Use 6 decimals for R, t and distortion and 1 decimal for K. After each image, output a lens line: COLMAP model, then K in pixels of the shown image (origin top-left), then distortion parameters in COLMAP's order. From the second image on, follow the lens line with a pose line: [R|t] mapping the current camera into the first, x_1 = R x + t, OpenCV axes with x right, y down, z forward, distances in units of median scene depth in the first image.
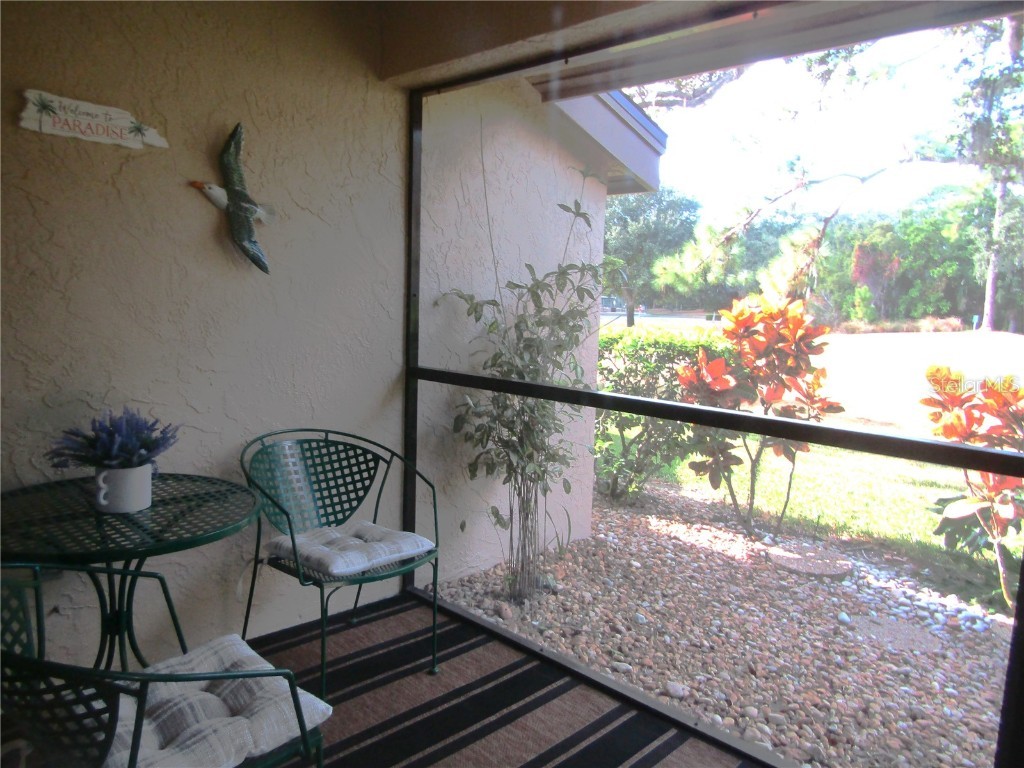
lens RADIAL K [[728.8, 0, 512.0], [0, 728.8, 384.0], [0, 0, 1]] dist [-0.007529, 0.001756]
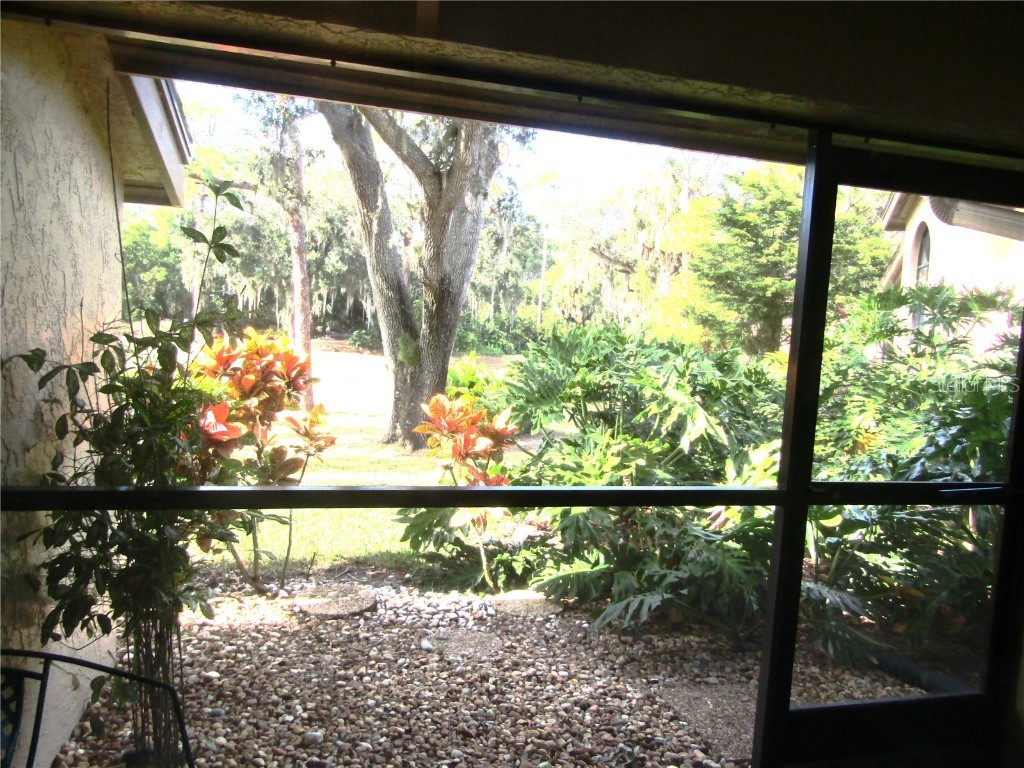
lens RADIAL K [[728.8, 0, 512.0], [0, 728.8, 384.0], [0, 0, 1]] dist [-0.007529, 0.001756]
pose [[0.534629, -0.068912, 0.842272, -0.293231], [0.069616, 0.996874, 0.037373, -0.075216], [-0.842214, 0.038655, 0.537755, 0.269857]]
